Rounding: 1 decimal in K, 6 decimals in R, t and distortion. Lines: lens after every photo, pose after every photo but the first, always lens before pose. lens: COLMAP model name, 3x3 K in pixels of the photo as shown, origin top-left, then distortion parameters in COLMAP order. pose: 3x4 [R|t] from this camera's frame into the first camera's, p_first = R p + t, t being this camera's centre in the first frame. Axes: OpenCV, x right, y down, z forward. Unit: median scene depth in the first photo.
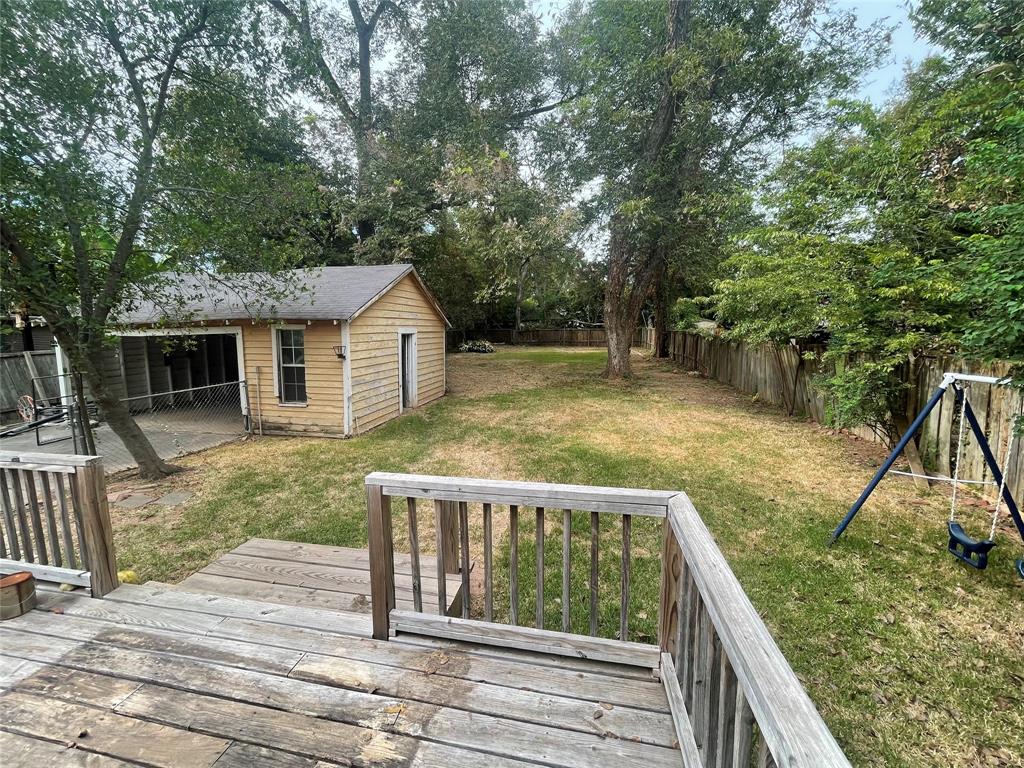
lens RADIAL K [[417.2, 0, 505.5], [0, 417.2, 383.2], [0, 0, 1]] dist [-0.000767, 0.000113]
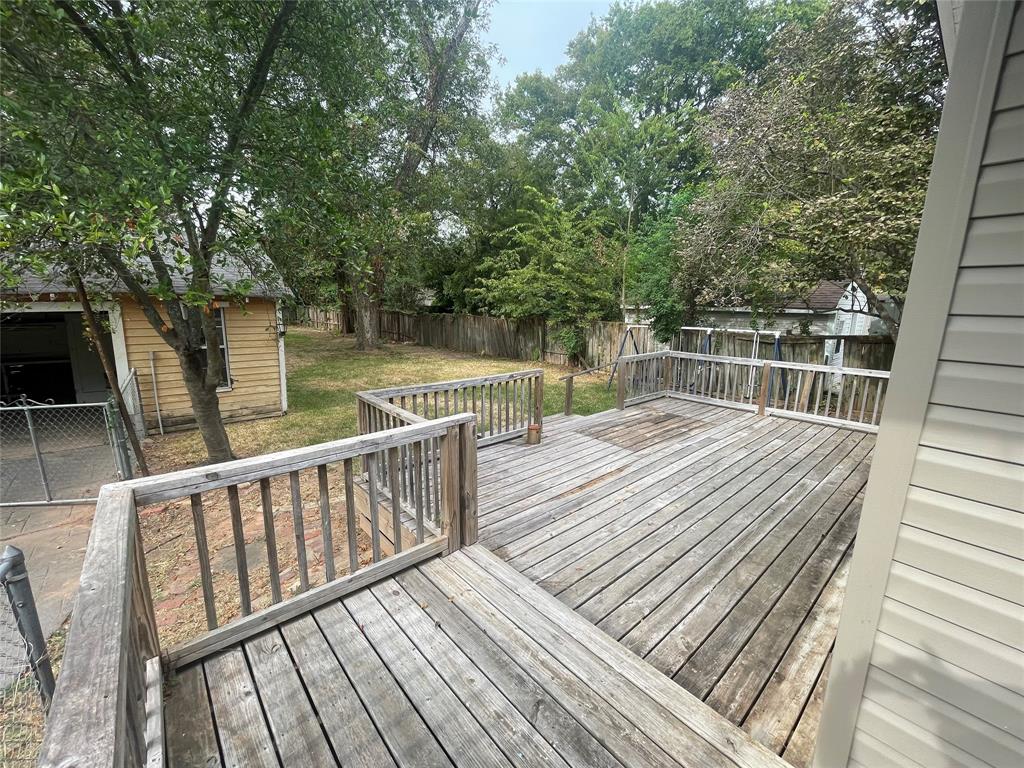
lens RADIAL K [[417.2, 0, 505.5], [0, 417.2, 383.2], [0, 0, 1]] dist [-0.000767, 0.000113]
pose [[0.609198, -0.134674, 0.781499, -0.840110], [0.093774, 0.990794, 0.097642, 0.006391], [-0.787455, 0.013801, 0.616218, -0.061360]]
